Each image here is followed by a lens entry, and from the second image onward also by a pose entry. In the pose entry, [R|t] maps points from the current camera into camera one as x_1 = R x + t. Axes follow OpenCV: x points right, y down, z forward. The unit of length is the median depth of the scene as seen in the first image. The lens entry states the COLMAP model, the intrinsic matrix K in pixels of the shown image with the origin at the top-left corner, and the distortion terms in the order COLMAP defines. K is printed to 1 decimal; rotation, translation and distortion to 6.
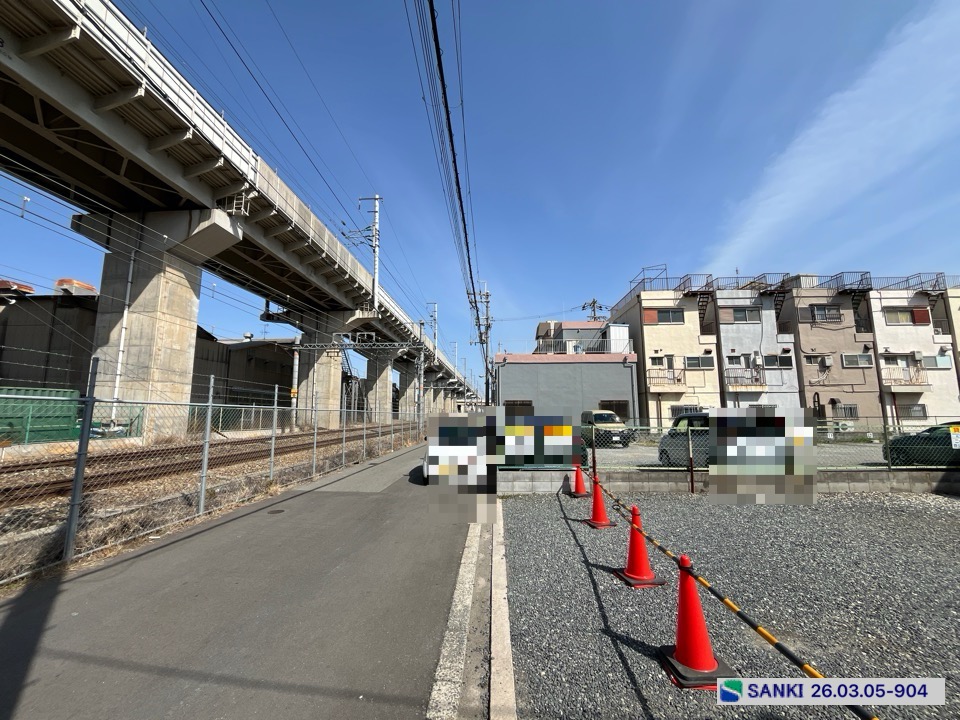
lens RADIAL K [[389.9, 0, 476.6], [0, 389.9, 360.2], [0, 0, 1]] dist [-0.002388, -0.000263]
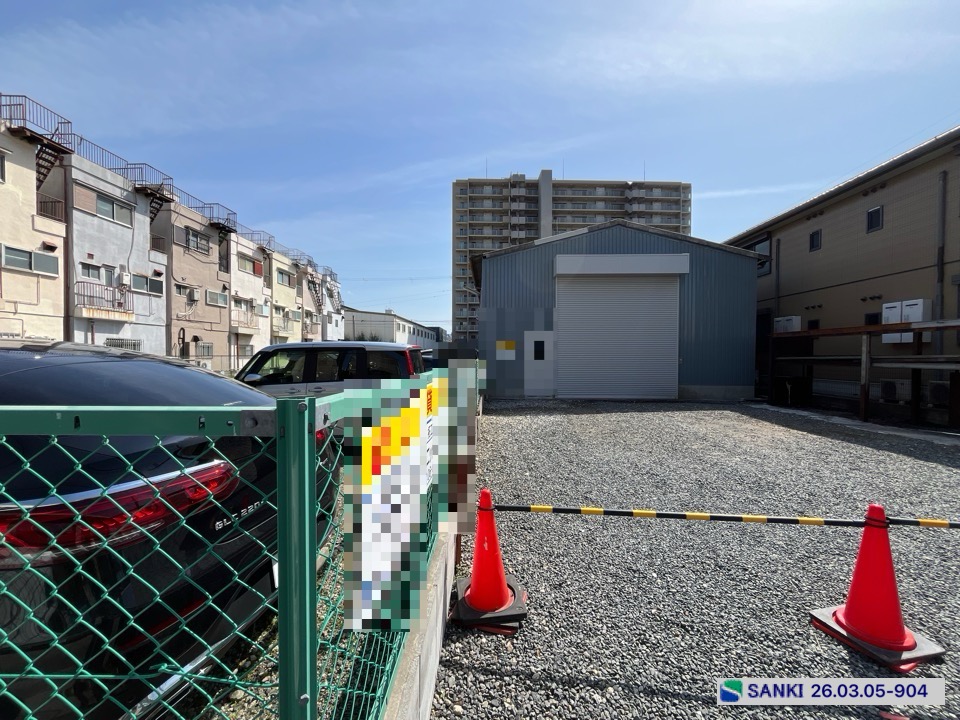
lens RADIAL K [[389.9, 0, 476.6], [0, 389.9, 360.8], [0, 0, 1]] dist [-0.002388, -0.000263]
pose [[-0.001886, -0.010006, 0.999948, -0.006191], [-0.140836, 0.989986, 0.009640, 0.053483], [-0.990031, -0.140810, -0.003276, 0.329672]]
